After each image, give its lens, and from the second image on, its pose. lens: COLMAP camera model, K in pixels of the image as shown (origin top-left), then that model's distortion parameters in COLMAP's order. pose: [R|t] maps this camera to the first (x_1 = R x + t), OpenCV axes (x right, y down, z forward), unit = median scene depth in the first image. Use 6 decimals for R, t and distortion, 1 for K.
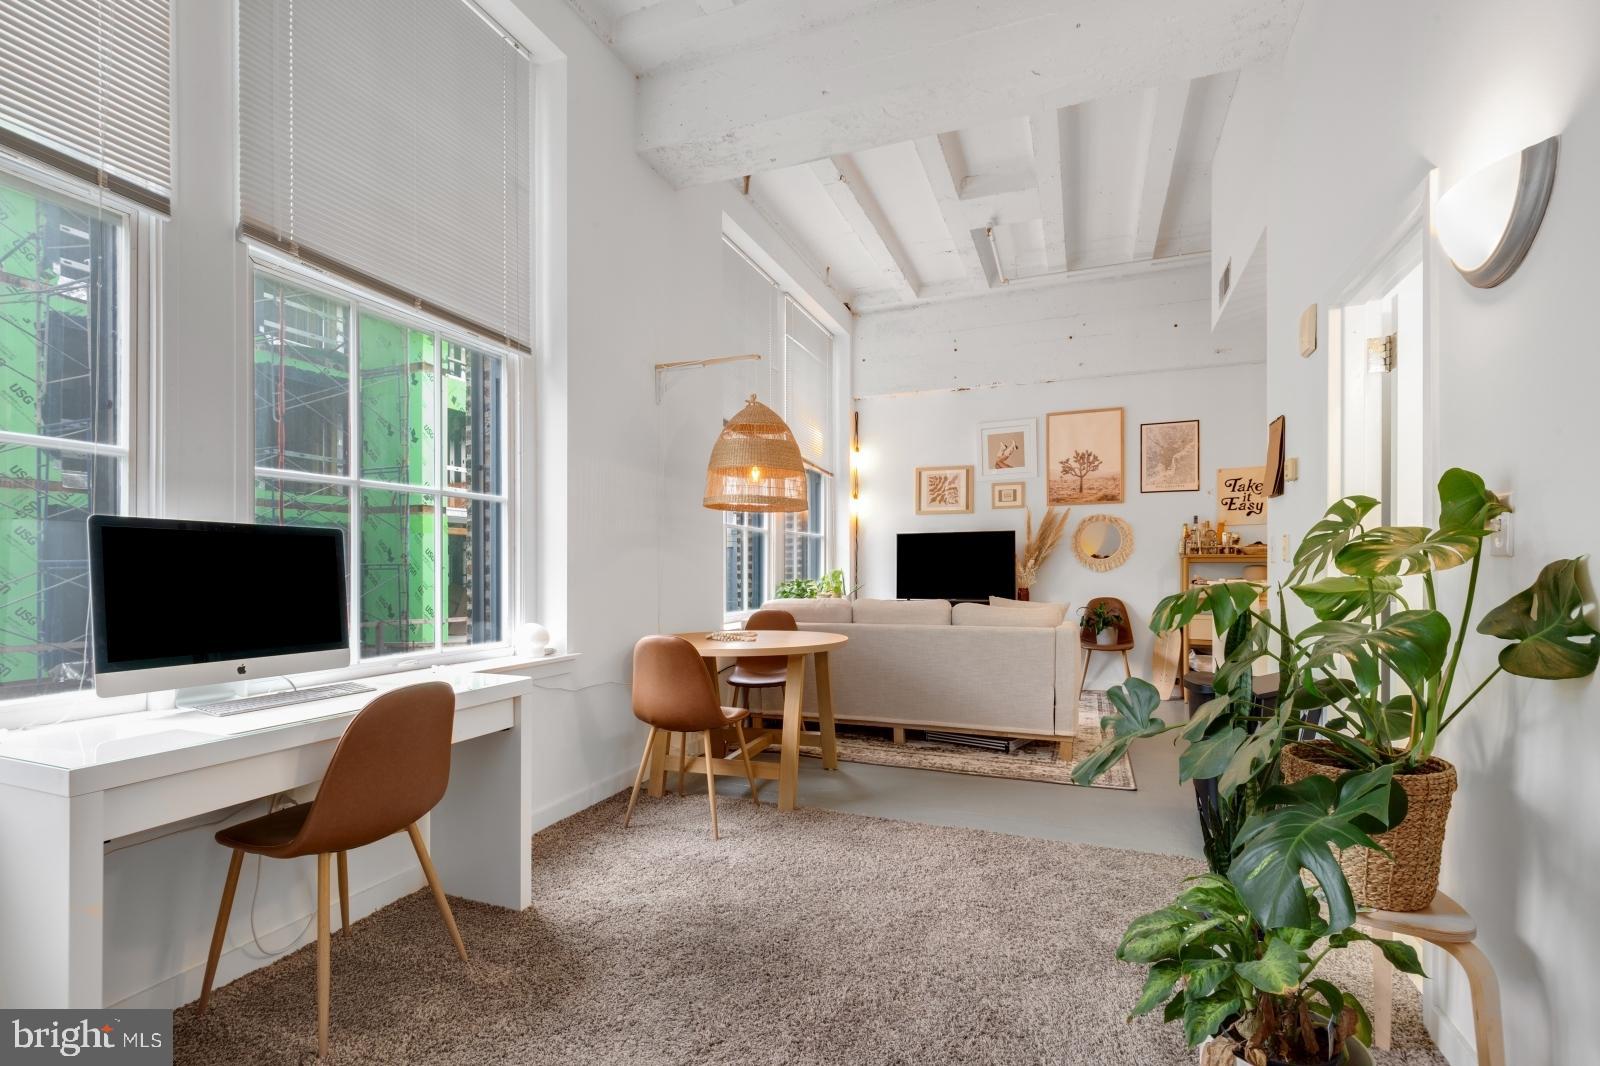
lens RADIAL K [[724.3, 0, 784.0], [0, 724.3, 573.7], [0, 0, 1]] dist [0.006388, -0.003319]
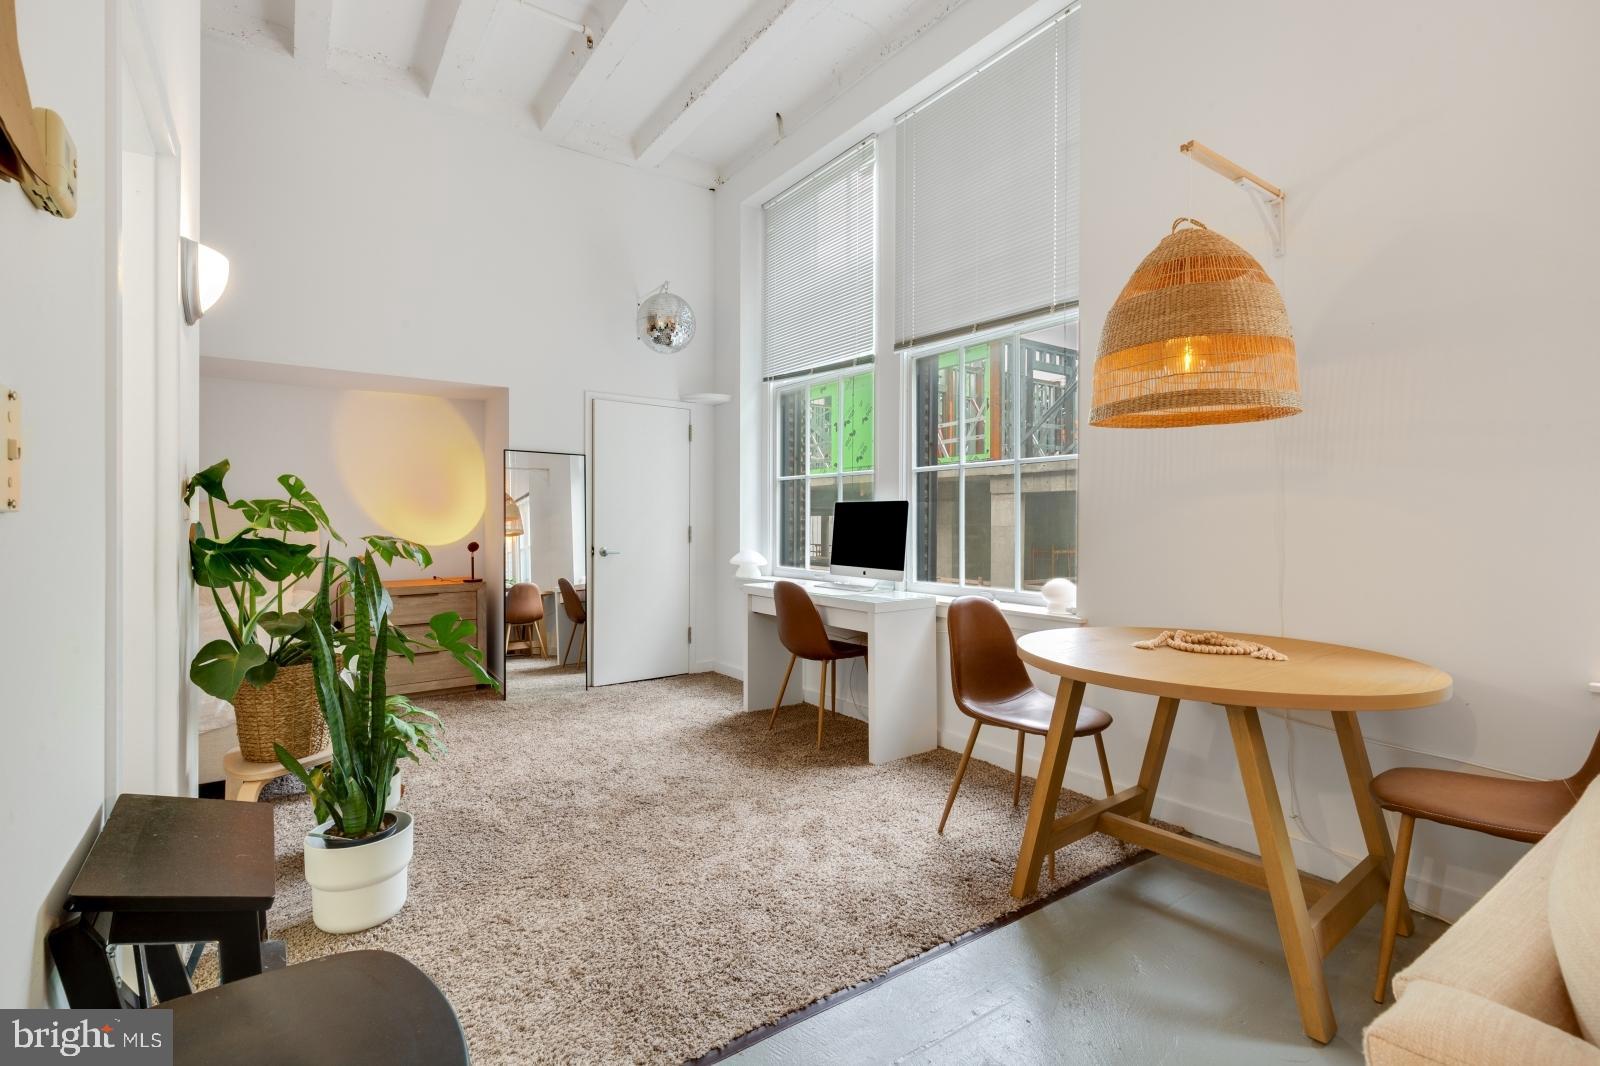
lens RADIAL K [[724.3, 0, 796.9], [0, 724.3, 520.3], [0, 0, 1]] dist [0.006388, -0.003319]
pose [[-0.529522, -0.000741, -0.848296, 0.344499], [-0.007478, 0.999965, 0.003795, -0.006631], [0.848263, 0.008353, -0.529509, 0.603720]]
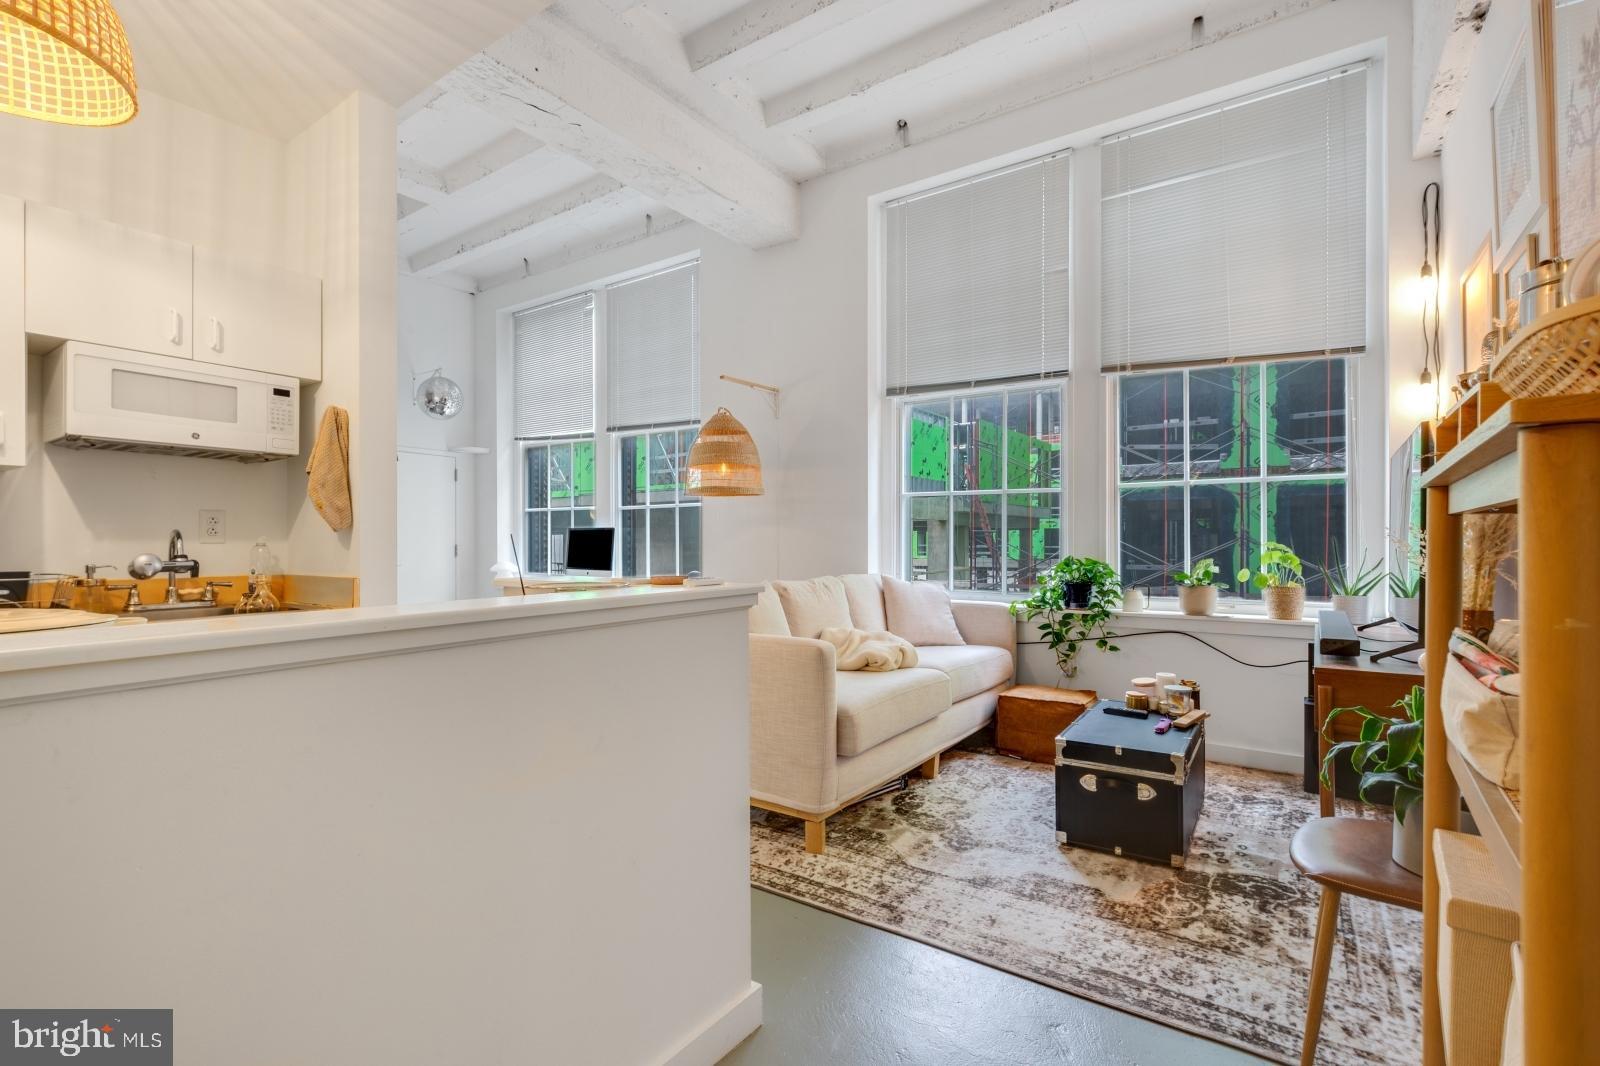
lens RADIAL K [[724.3, 0, 797.2], [0, 724.3, 538.1], [0, 0, 1]] dist [0.006388, -0.003319]
pose [[-0.211859, 0.001533, -0.977299, 0.689368], [-0.002572, 0.999994, 0.002126, -0.009783], [0.977297, 0.002964, -0.211854, 0.812079]]
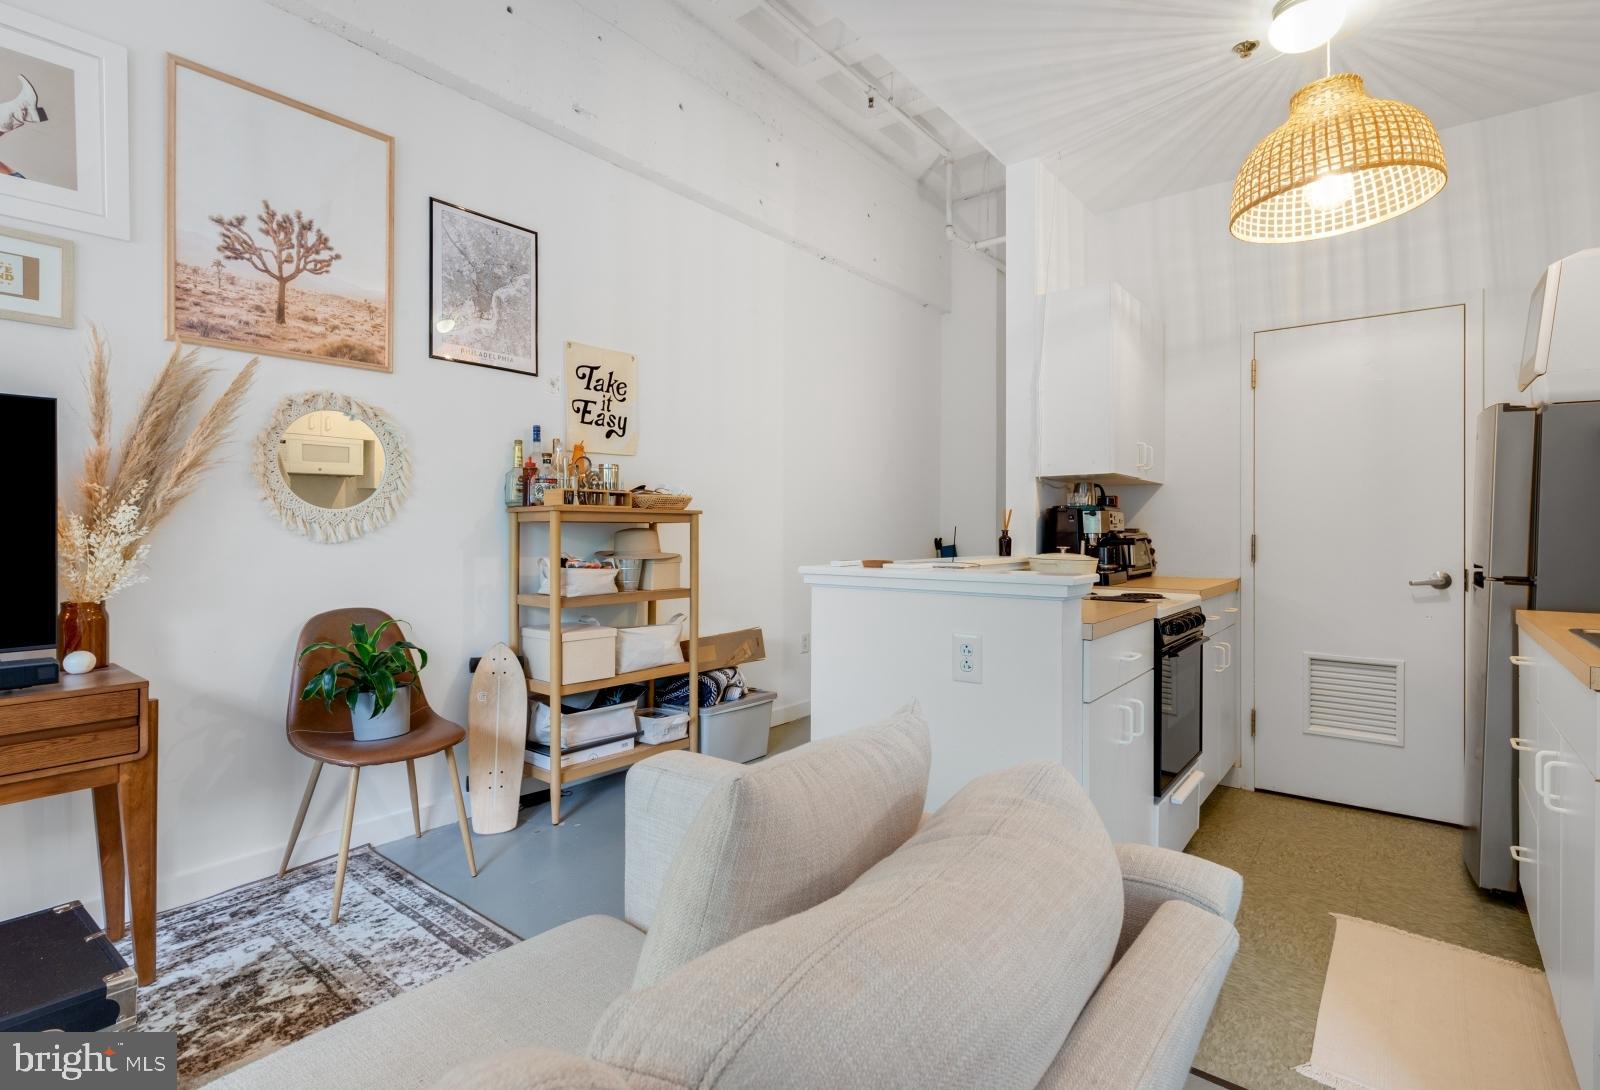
lens RADIAL K [[772.3, 0, 818.2], [0, 772.3, 526.5], [0, 0, 1]] dist [0.006330, -0.000246]
pose [[0.254618, 0.005320, 0.967027, 0.106707], [0.003655, 0.999972, -0.006463, -0.007723], [-0.967035, 0.005180, 0.254591, 0.649861]]
